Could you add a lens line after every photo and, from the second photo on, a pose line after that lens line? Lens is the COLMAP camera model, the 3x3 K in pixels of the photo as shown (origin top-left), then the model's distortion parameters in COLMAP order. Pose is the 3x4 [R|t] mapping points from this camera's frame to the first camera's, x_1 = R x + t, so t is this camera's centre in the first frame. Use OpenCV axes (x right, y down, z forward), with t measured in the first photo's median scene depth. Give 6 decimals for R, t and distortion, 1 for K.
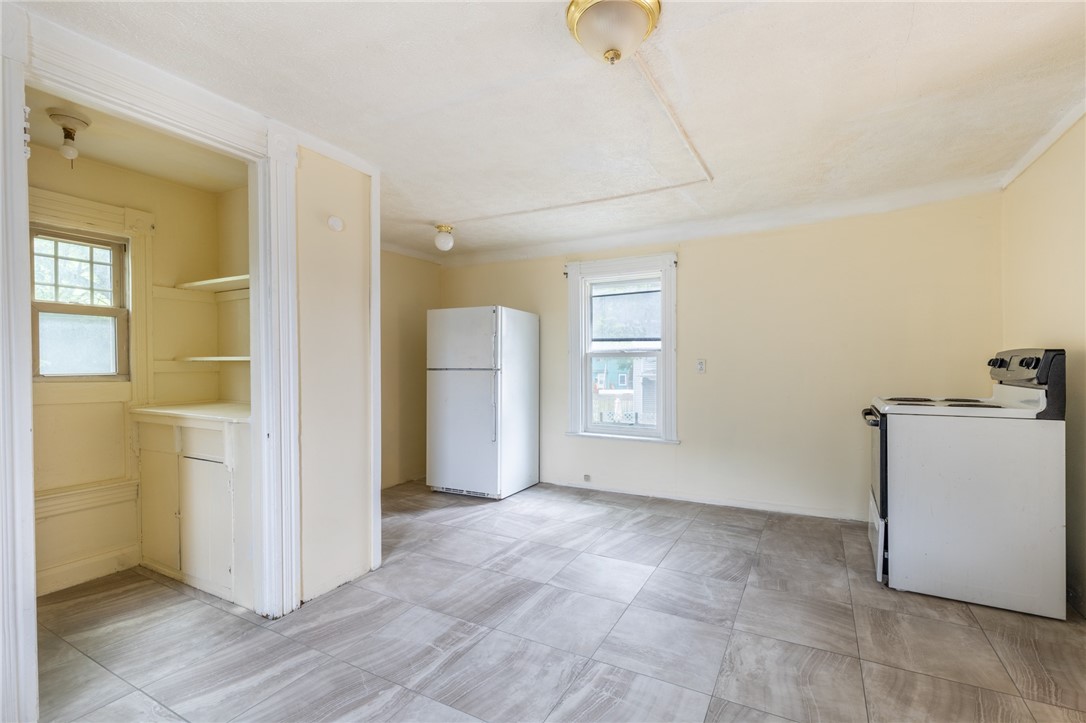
lens RADIAL K [[488.7, 0, 547.4], [0, 488.7, 366.0], [0, 0, 1]] dist [0.007758, -0.000789]
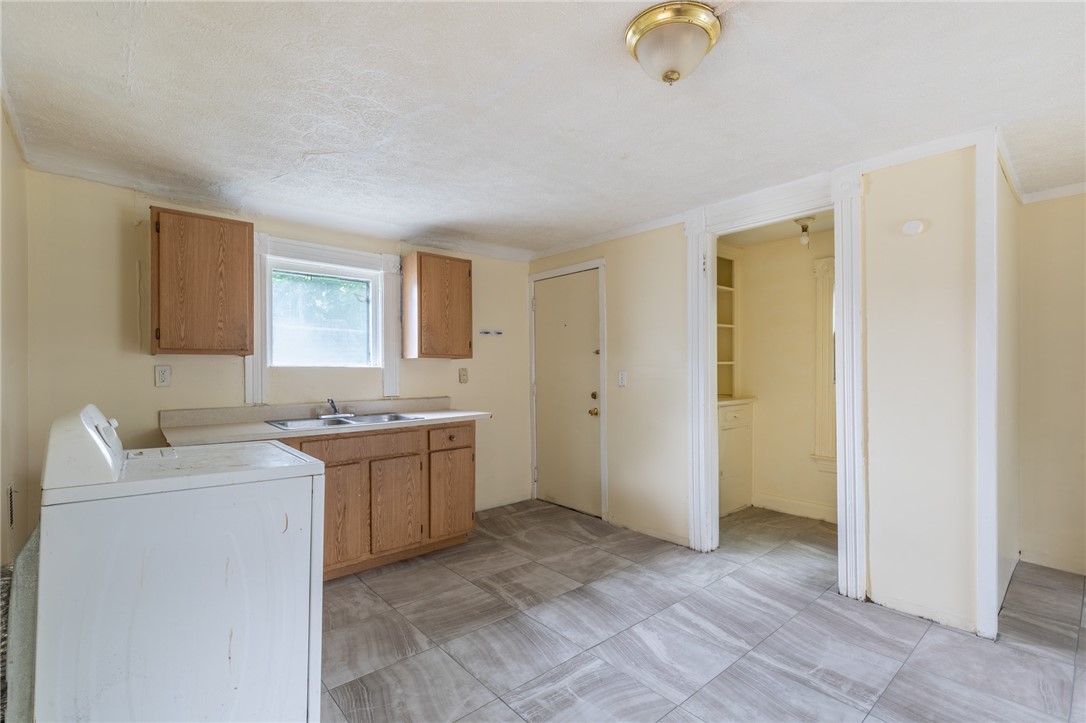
lens RADIAL K [[488.7, 0, 545.5], [0, 488.7, 364.0], [0, 0, 1]] dist [0.007758, -0.000789]
pose [[-0.345841, -0.002137, -0.938291, 0.854502], [-0.002352, 0.999996, -0.001411, -0.030652], [0.938290, 0.001719, -0.345845, 0.812931]]
